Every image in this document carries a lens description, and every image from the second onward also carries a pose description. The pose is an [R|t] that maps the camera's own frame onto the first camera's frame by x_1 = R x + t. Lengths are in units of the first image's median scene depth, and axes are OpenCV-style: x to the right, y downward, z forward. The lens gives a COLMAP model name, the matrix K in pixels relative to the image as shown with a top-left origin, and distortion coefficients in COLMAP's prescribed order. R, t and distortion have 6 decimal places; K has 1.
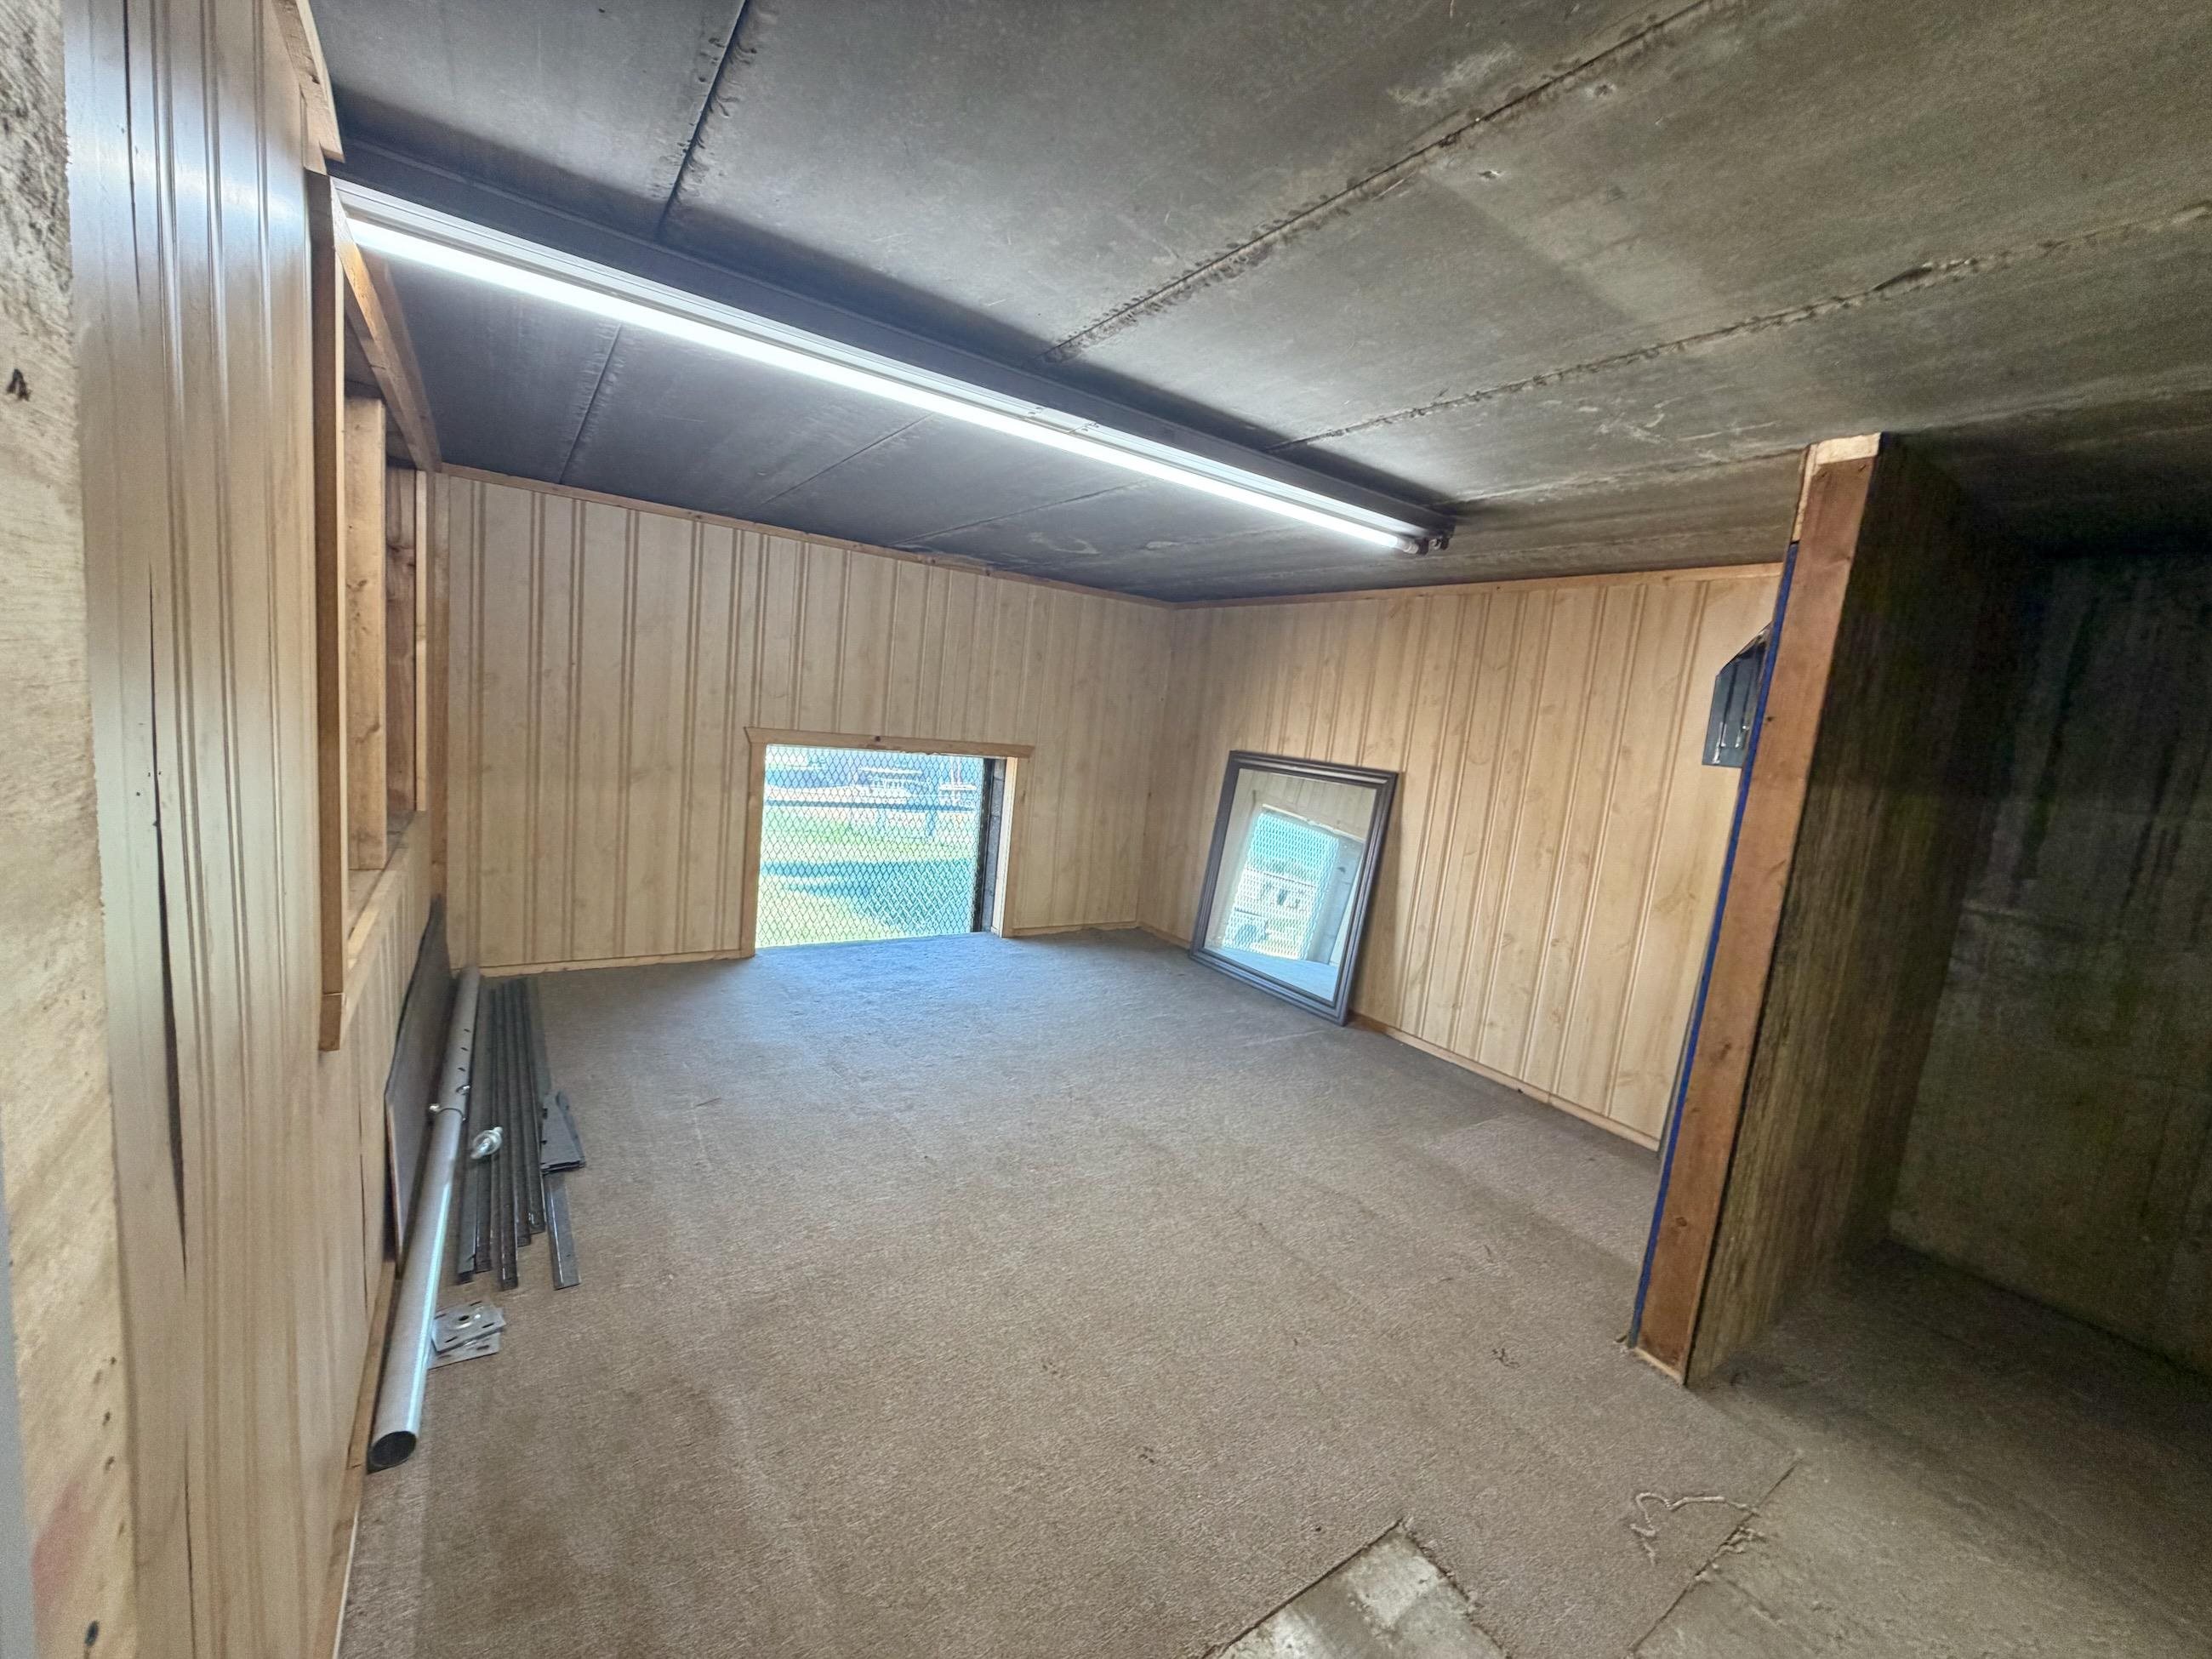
lens RADIAL K [[878.2, 0, 1098.9], [0, 878.2, 831.4], [0, 0, 1]] dist [-0.000005, 0.000591]
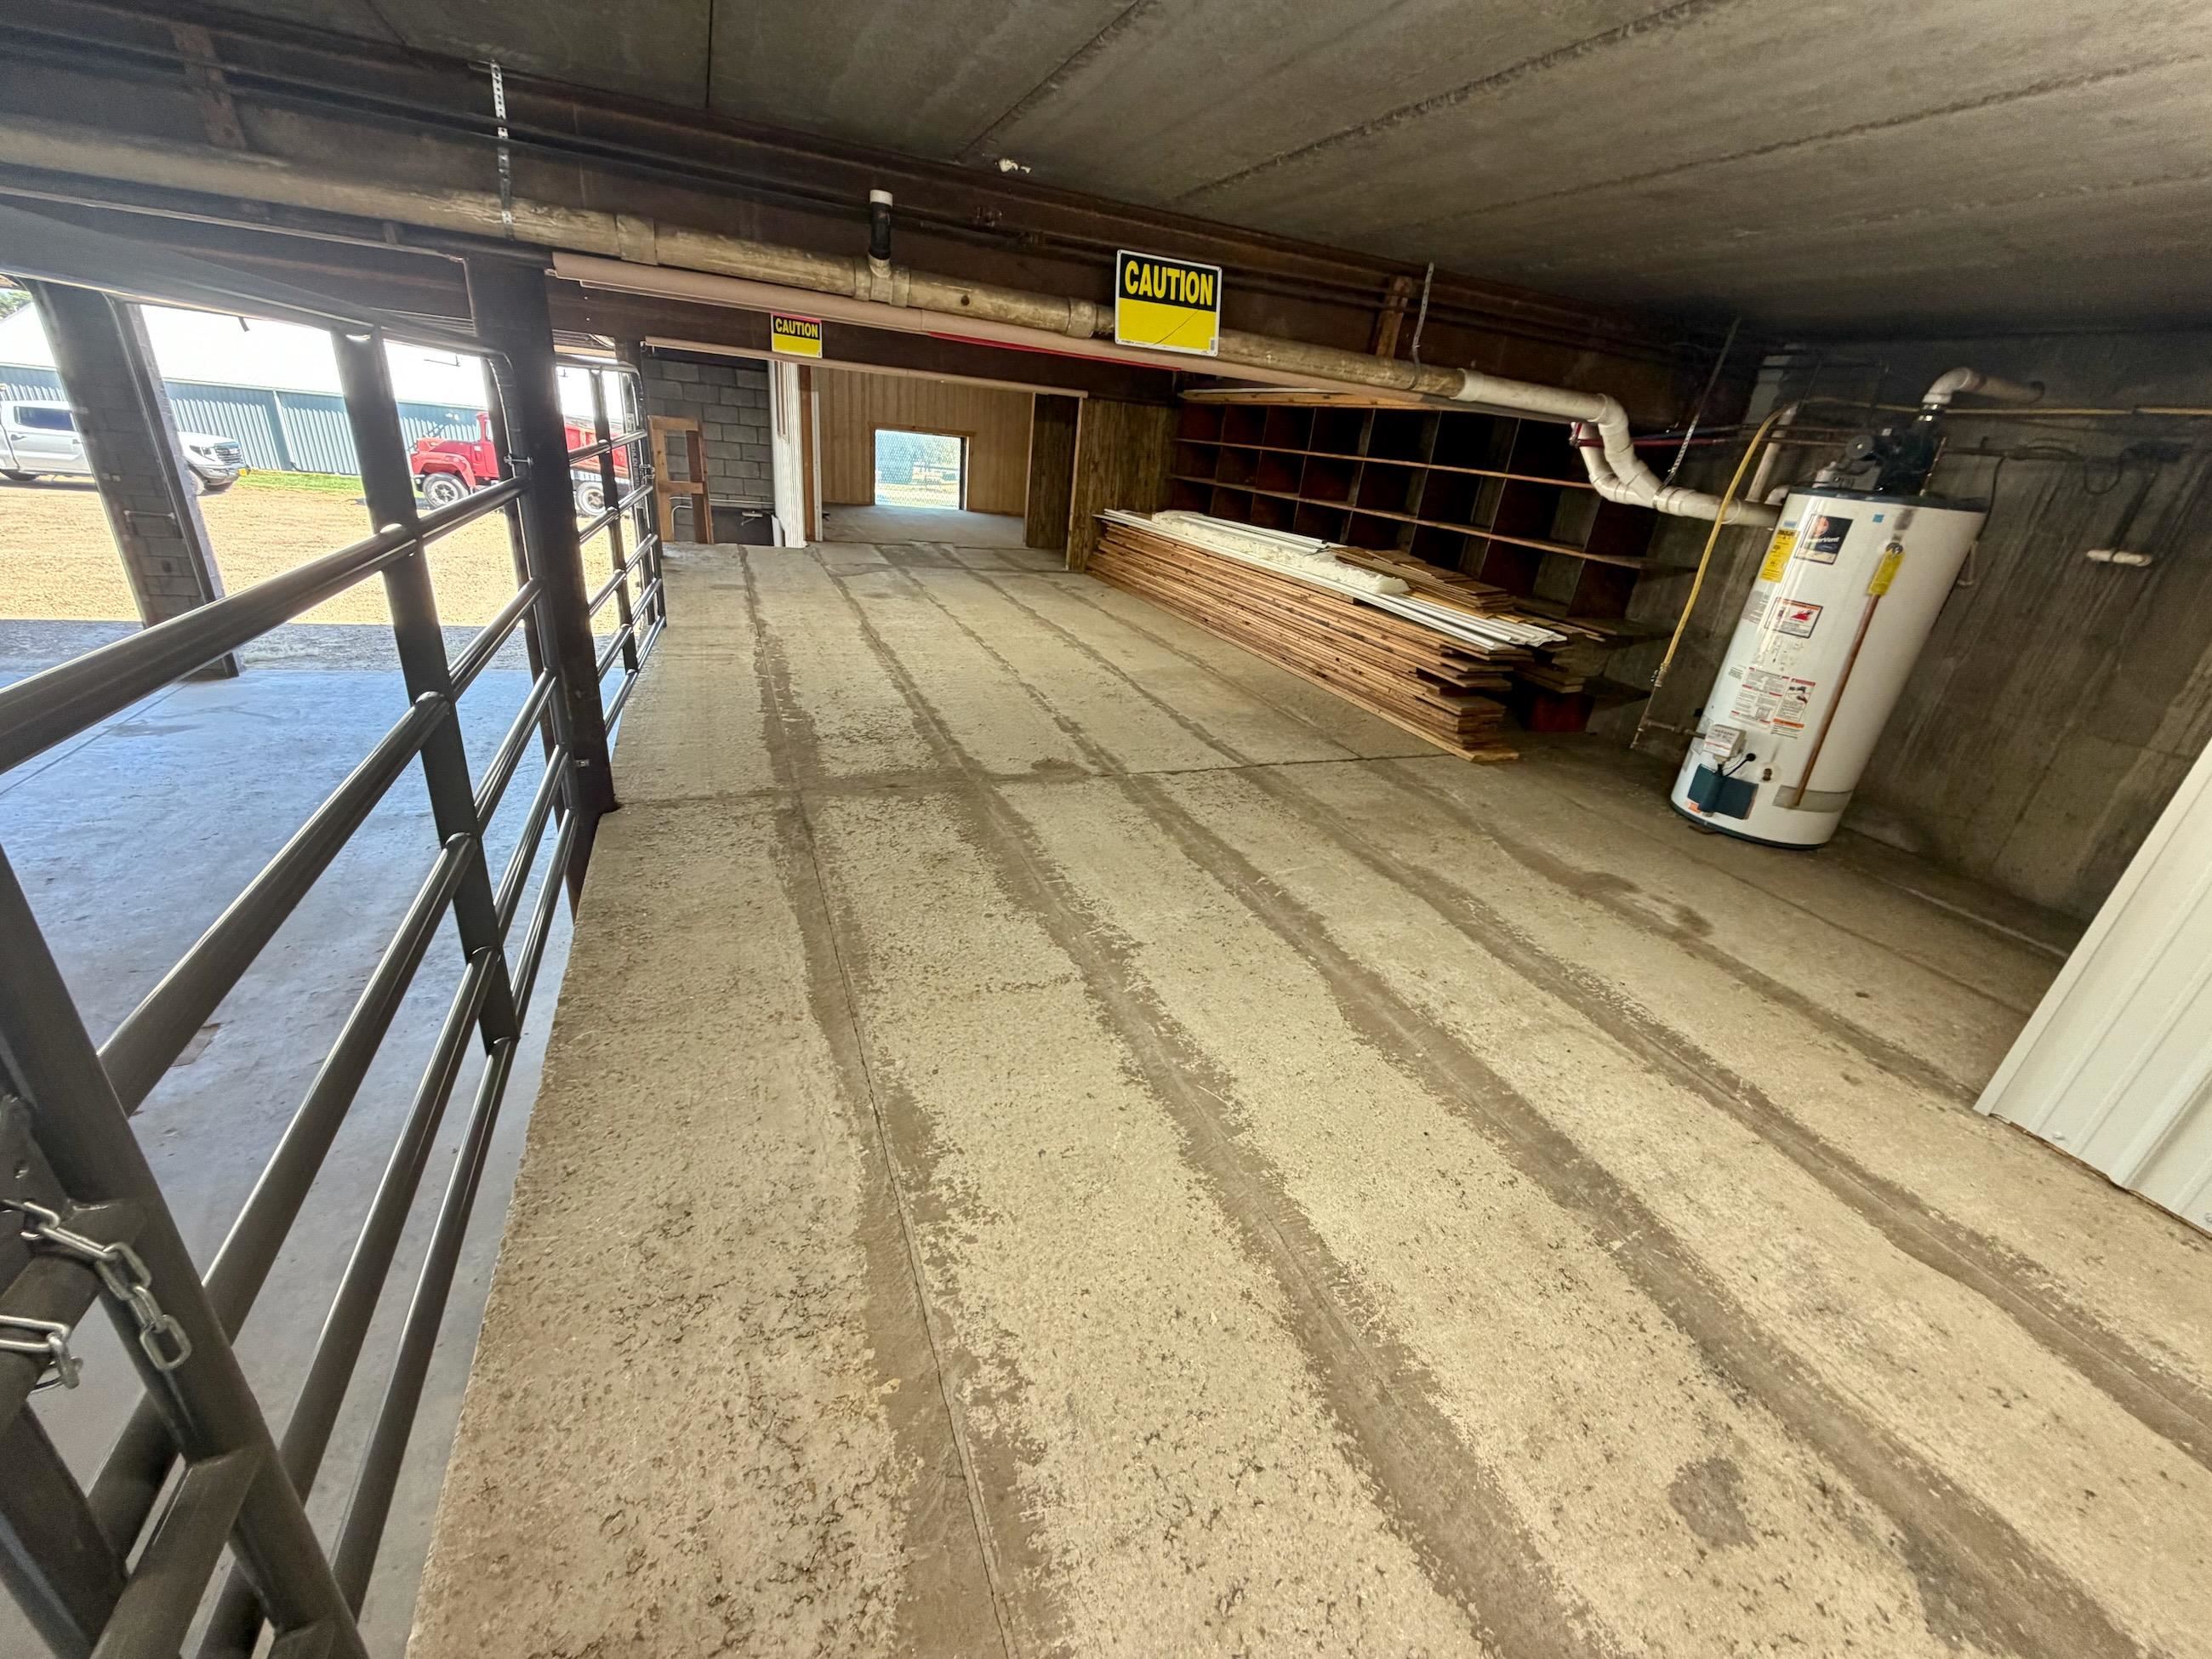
lens RADIAL K [[878.2, 0, 1097.6], [0, 878.2, 825.4], [0, 0, 1]] dist [-0.000005, 0.000591]
pose [[0.977945, 0.079539, -0.193126, 0.869714], [-0.025742, 0.963500, 0.266466, 0.321023], [0.207271, -0.255618, 0.944298, -1.667174]]
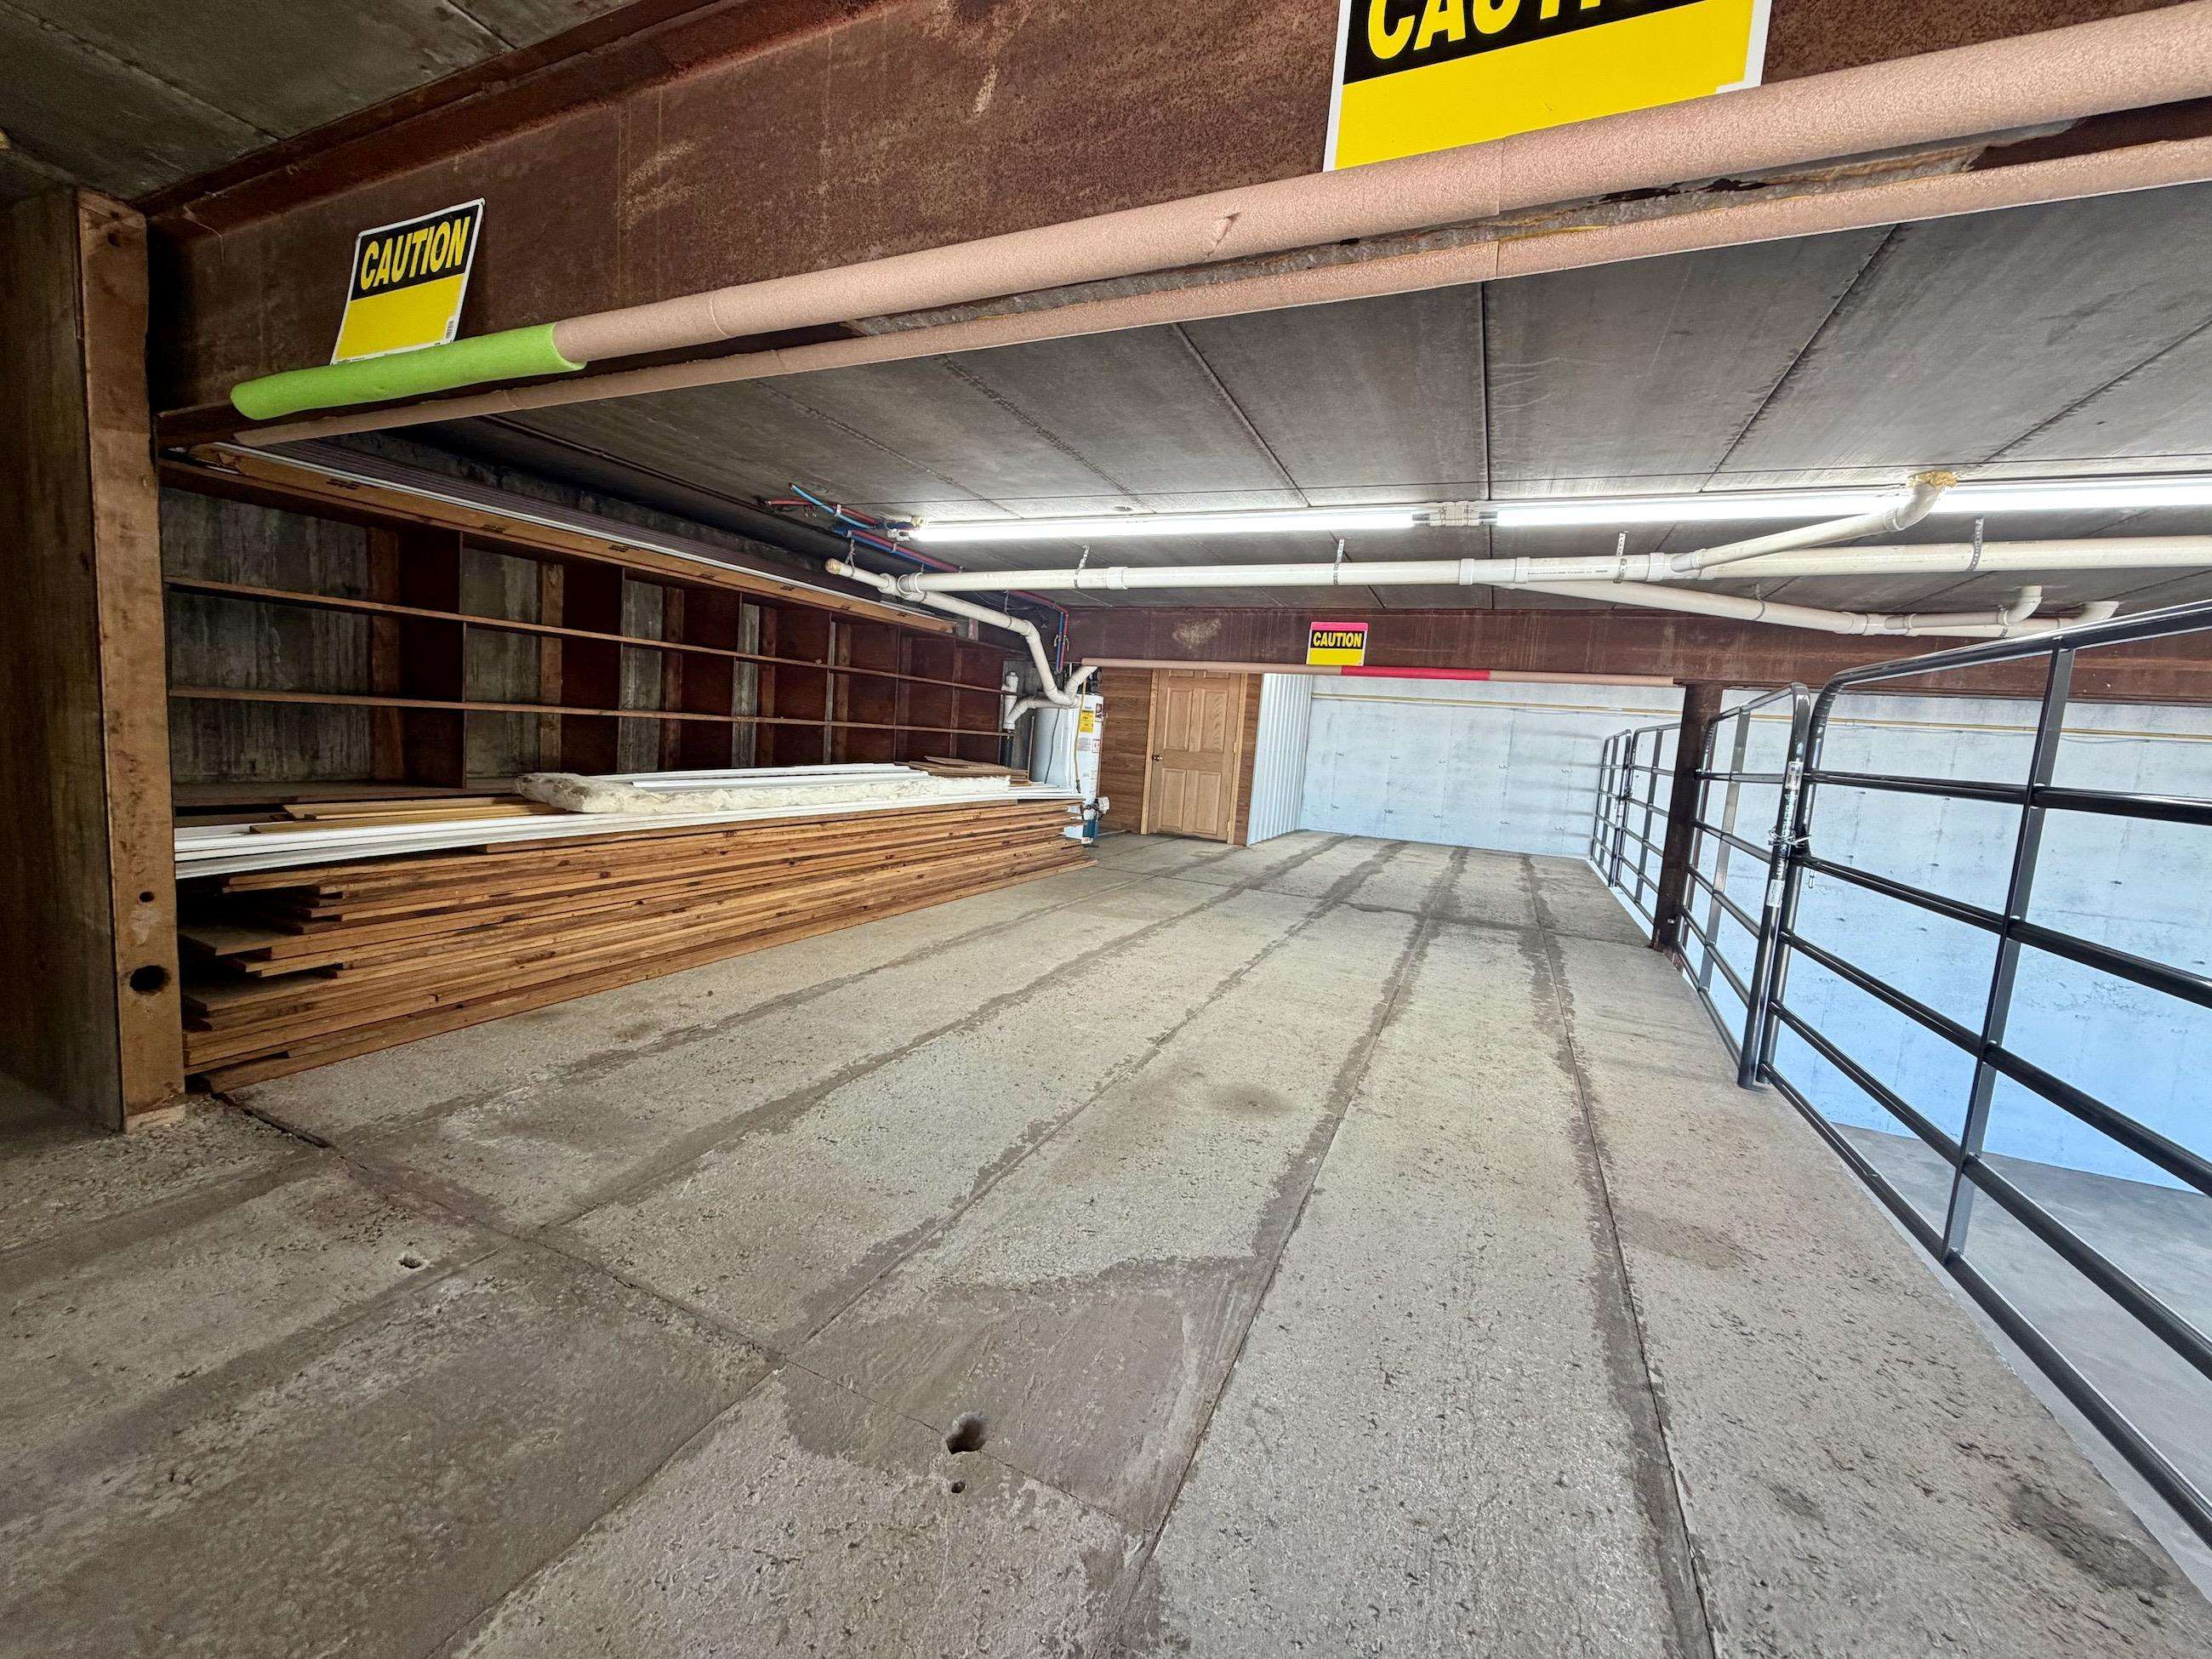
lens RADIAL K [[878.2, 0, 1099.6], [0, 878.2, 823.6], [0, 0, 1]] dist [-0.000005, 0.000591]
pose [[-0.506330, -0.226719, 0.832003, -1.163295], [-0.003335, 0.965328, 0.261020, -0.238066], [-0.862333, 0.129388, -0.489530, 1.699023]]
